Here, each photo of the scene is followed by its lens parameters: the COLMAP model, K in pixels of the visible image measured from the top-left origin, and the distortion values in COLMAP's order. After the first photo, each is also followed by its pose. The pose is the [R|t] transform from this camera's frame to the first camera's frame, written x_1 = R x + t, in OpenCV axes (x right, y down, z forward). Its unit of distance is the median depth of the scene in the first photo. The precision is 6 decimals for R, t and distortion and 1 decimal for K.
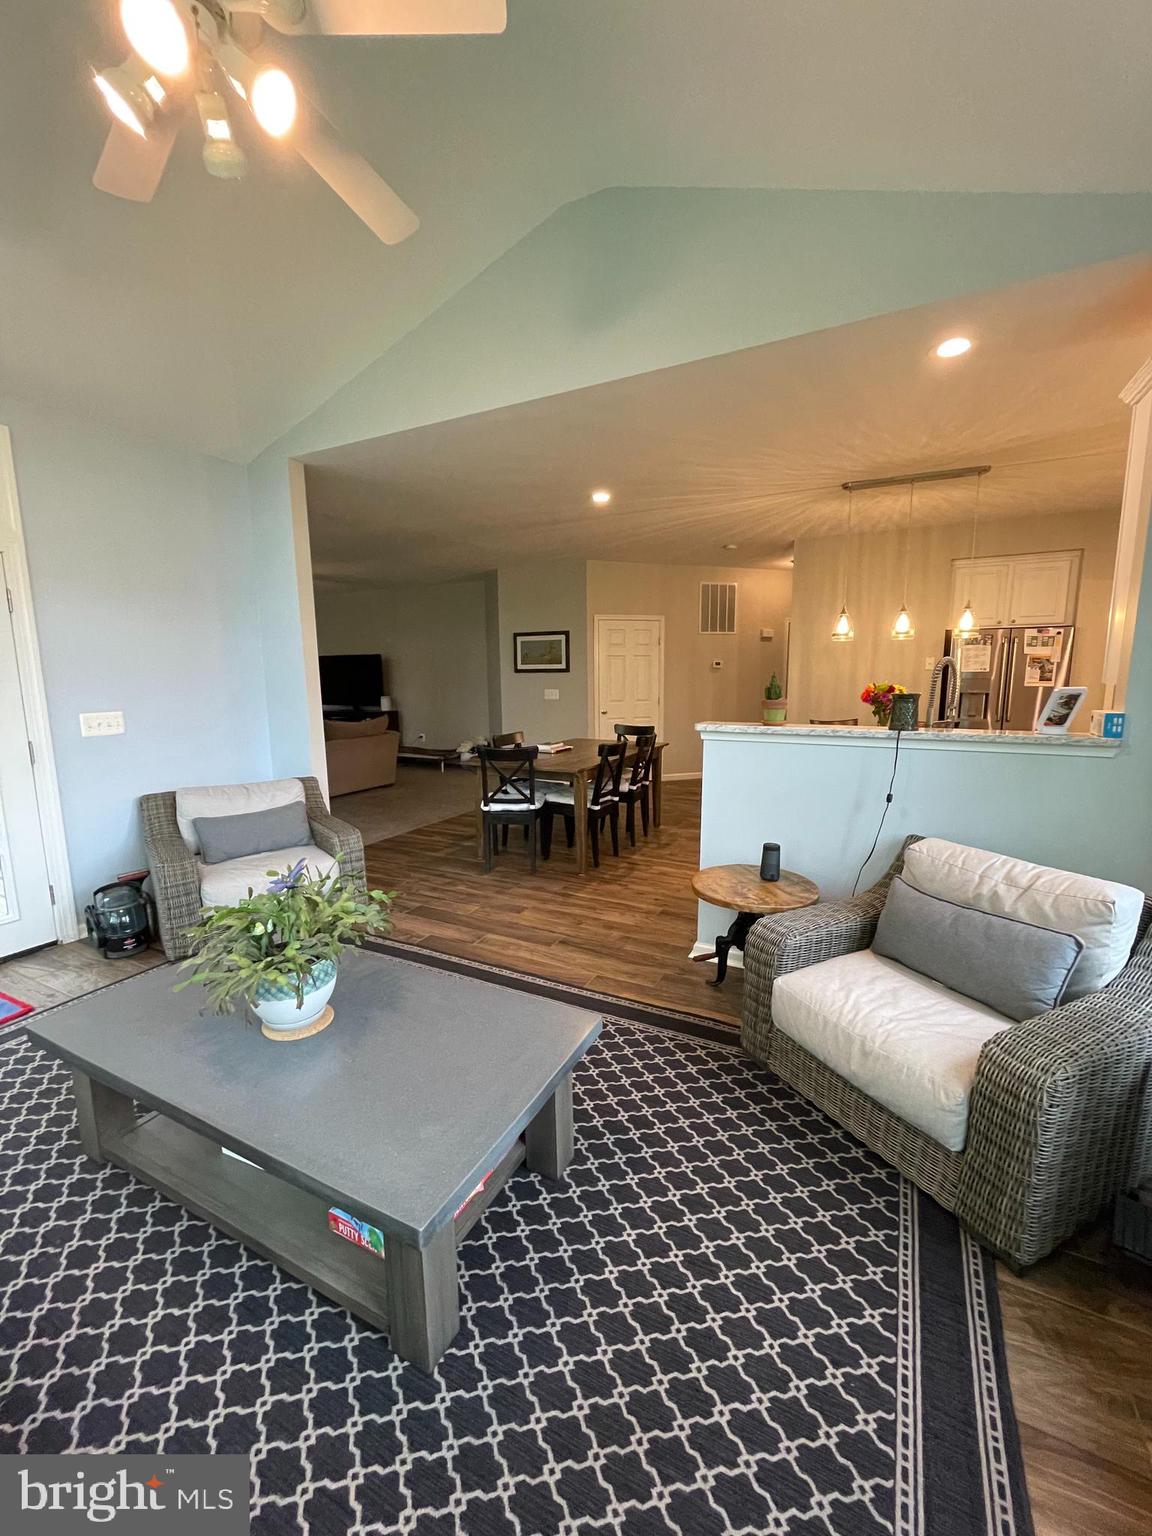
lens RADIAL K [[620.9, 0, 582.6], [0, 620.9, 769.6], [0, 0, 1]] dist [-0.002967, -0.000628]
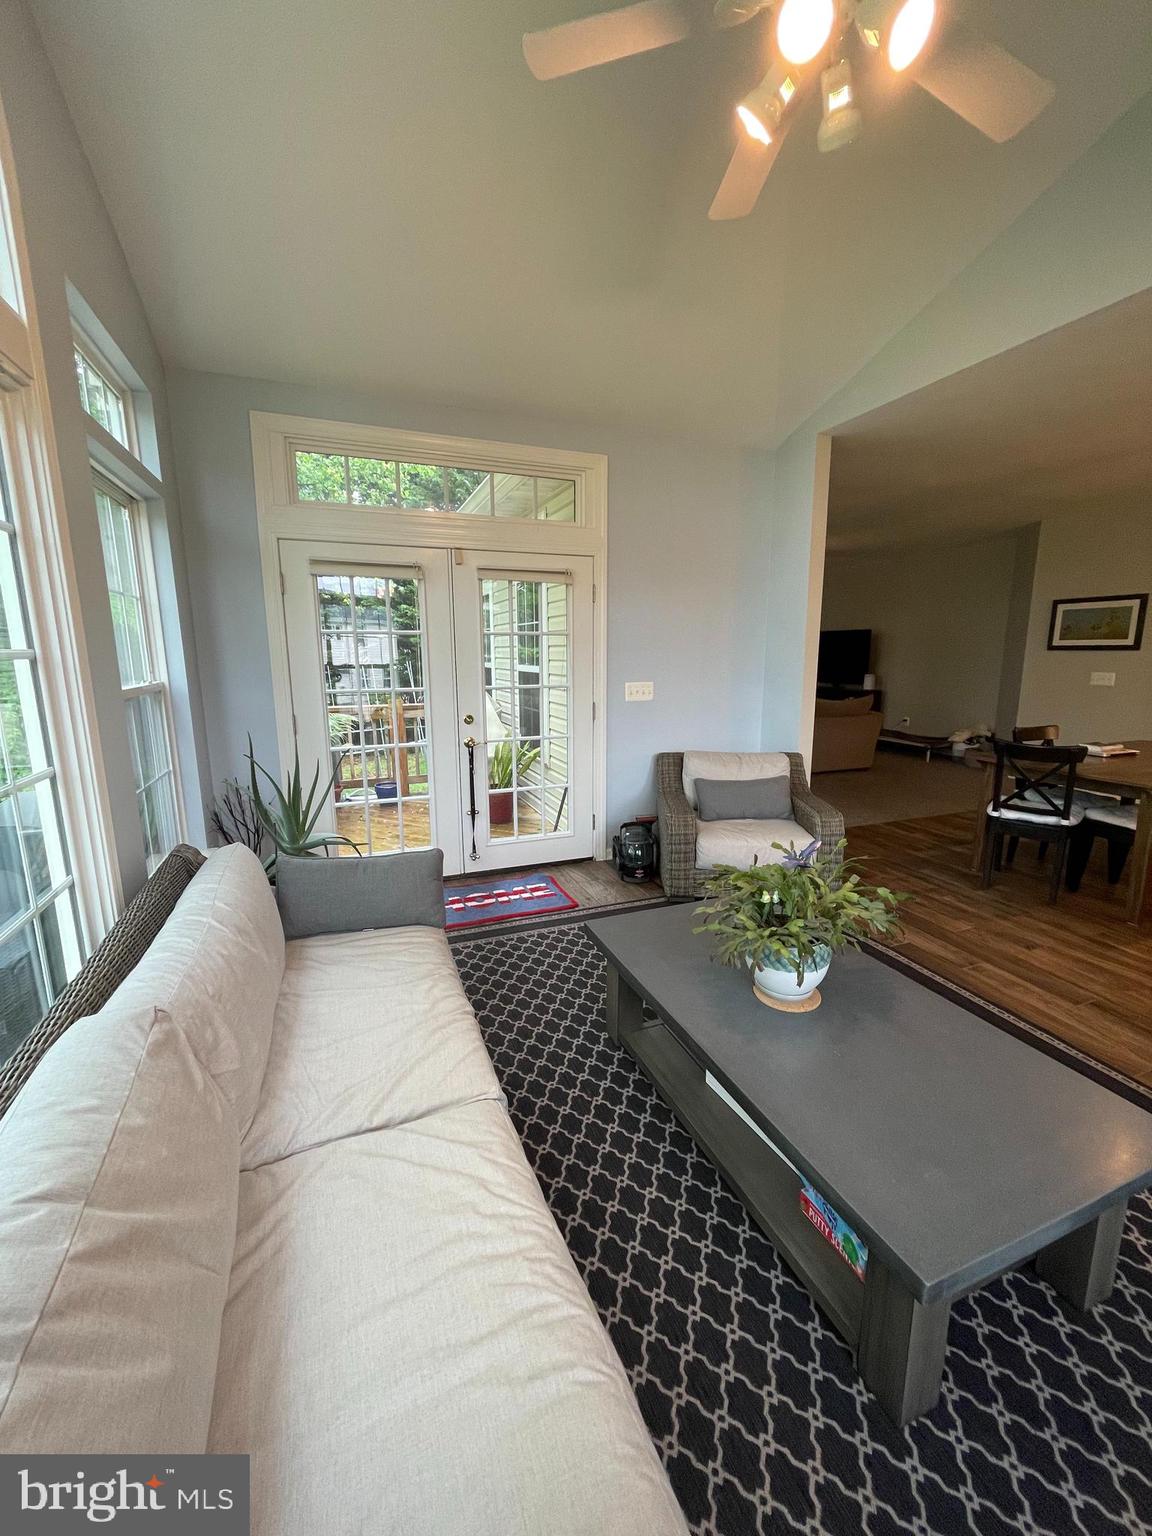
lens RADIAL K [[620.9, 0, 576.3], [0, 620.9, 770.0], [0, 0, 1]] dist [-0.002967, -0.000628]
pose [[0.746711, 0.130825, -0.652156, -0.051654], [-0.105217, 0.991354, 0.078396, -0.003057], [0.656774, 0.010079, 0.754021, -0.004102]]
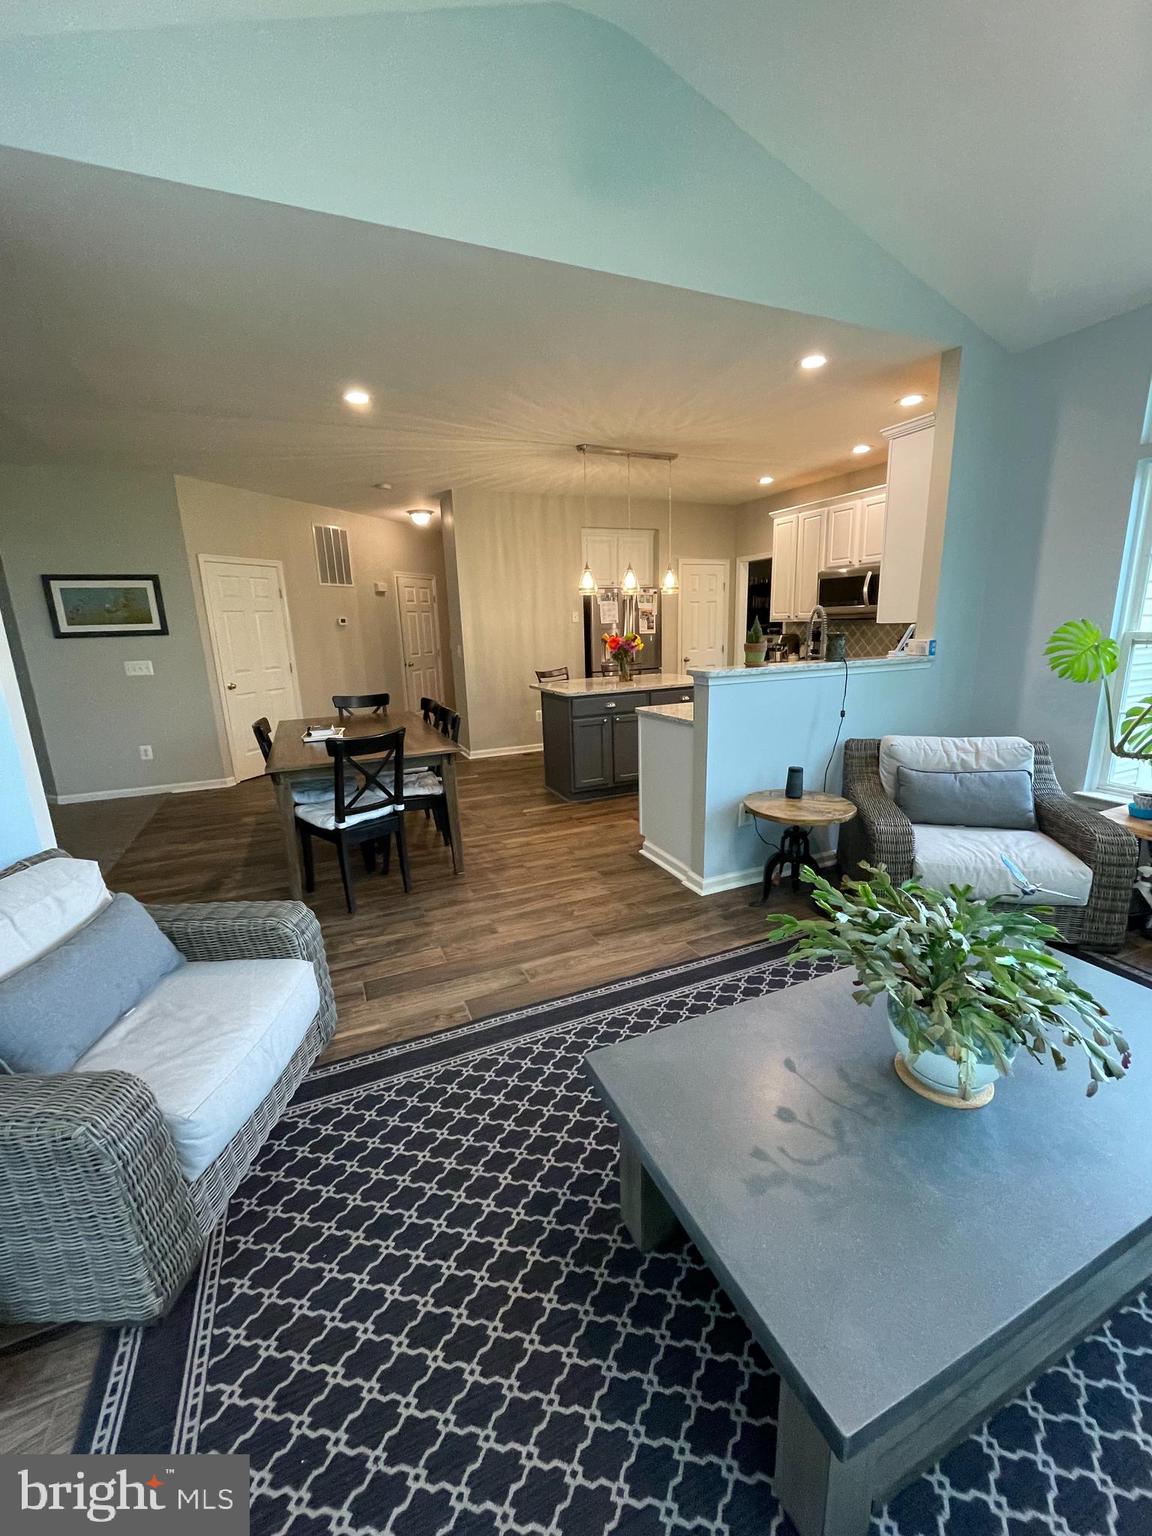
lens RADIAL K [[620.9, 0, 582.0], [0, 620.9, 766.6], [0, 0, 1]] dist [-0.002967, -0.000628]
pose [[0.630919, -0.186588, 0.753078, -0.654603], [0.144722, 0.981917, 0.122040, -0.063769], [-0.762231, 0.031990, 0.646514, 0.440718]]
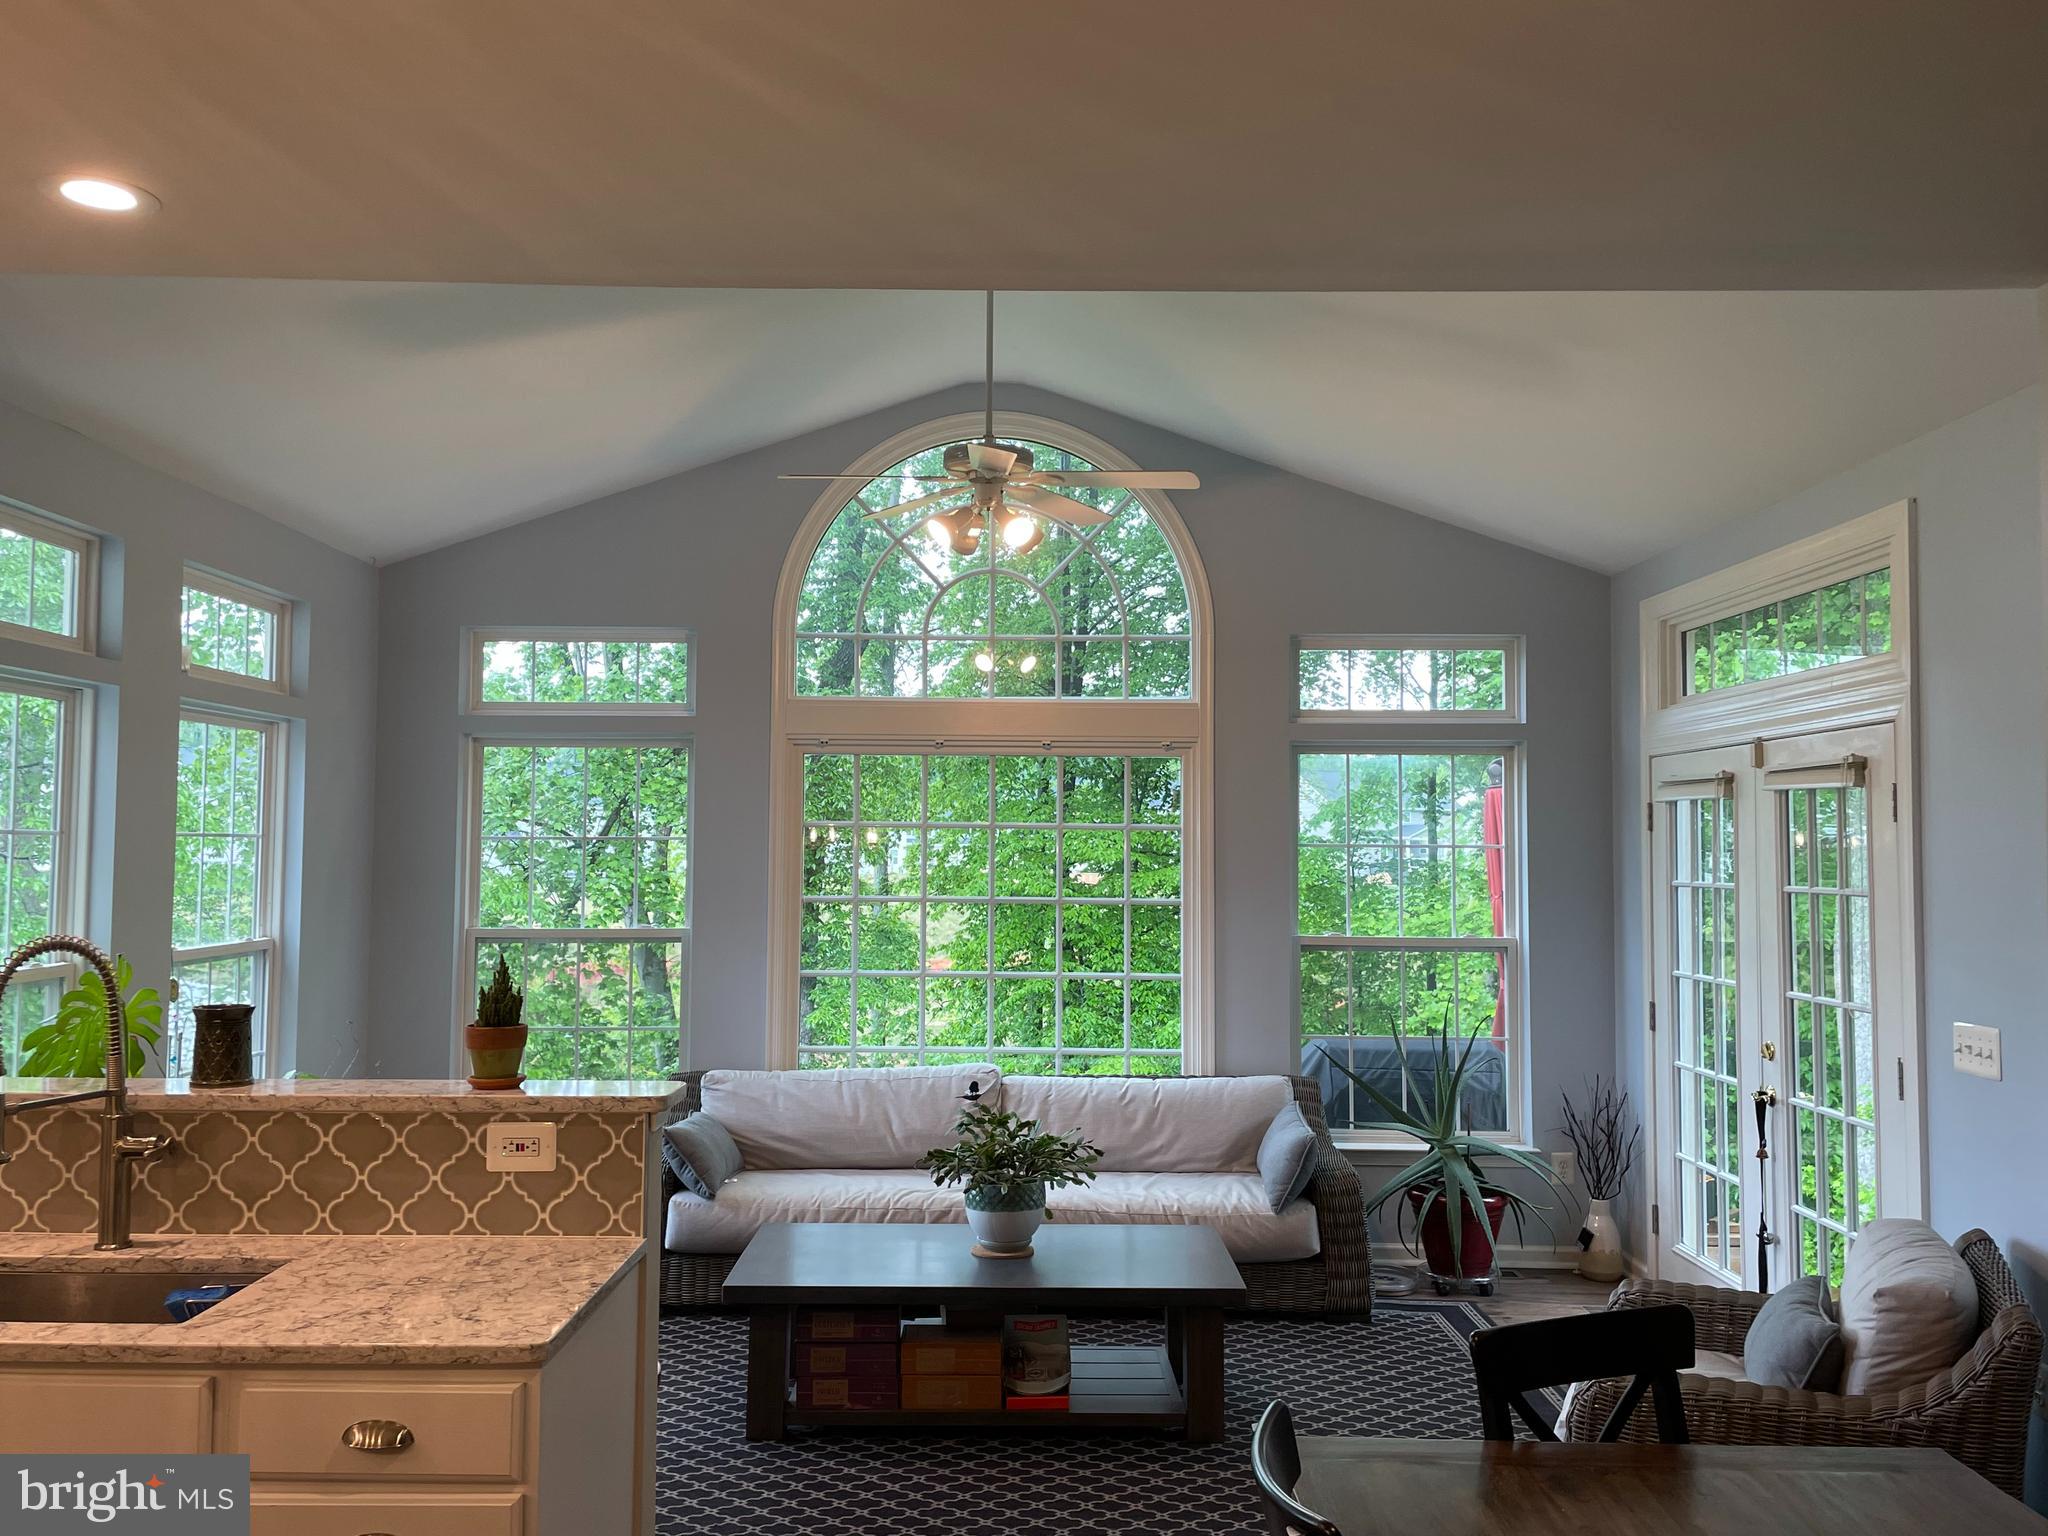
lens RADIAL K [[1699.1, 0, 1019.8], [0, 1699.1, 763.6], [0, 0, 1]] dist [0.060668, -0.032229]
pose [[-0.895113, -0.023063, -0.445243, 0.436593], [-0.069316, 0.993717, 0.087879, -0.353197], [0.440419, 0.109524, -0.891087, 1.831676]]
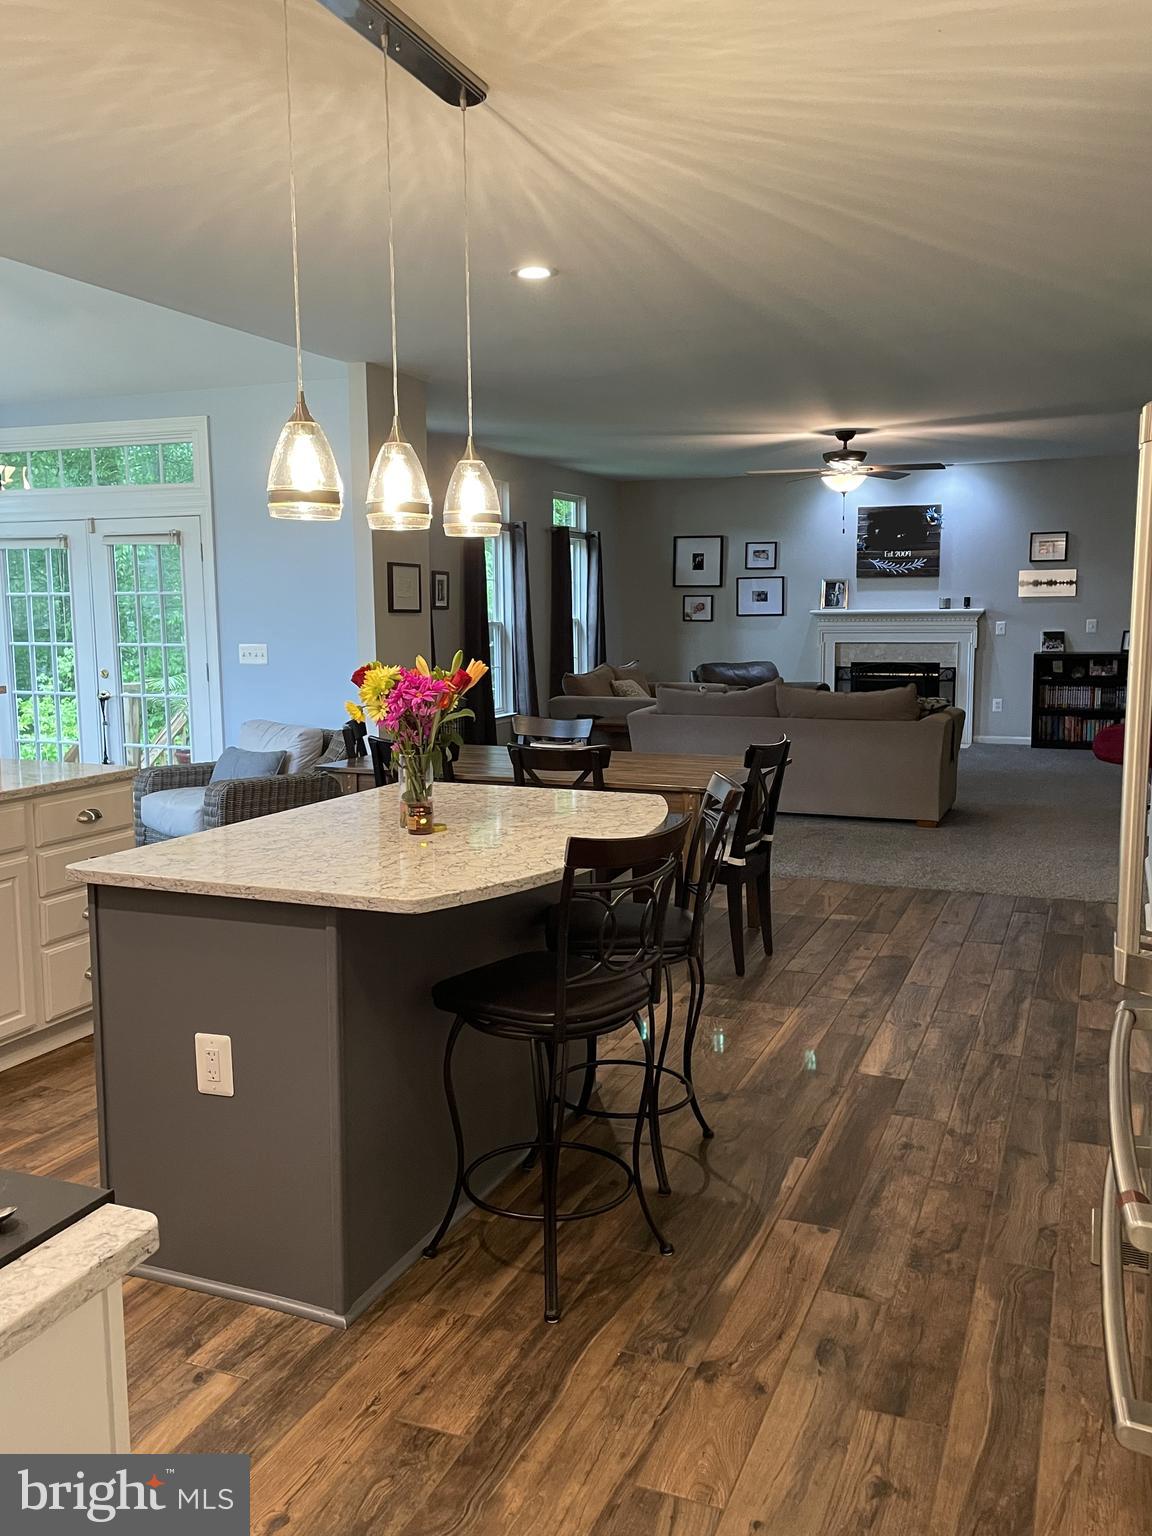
lens RADIAL K [[1274.3, 0, 570.2], [0, 1274.3, 762.7], [0, 0, 1]] dist [0.060668, -0.032229]
pose [[0.067763, 0.130268, -0.989160, 1.633915], [-0.142454, 0.982545, 0.119638, -0.245558], [0.987479, 0.132803, 0.085137, 1.419795]]
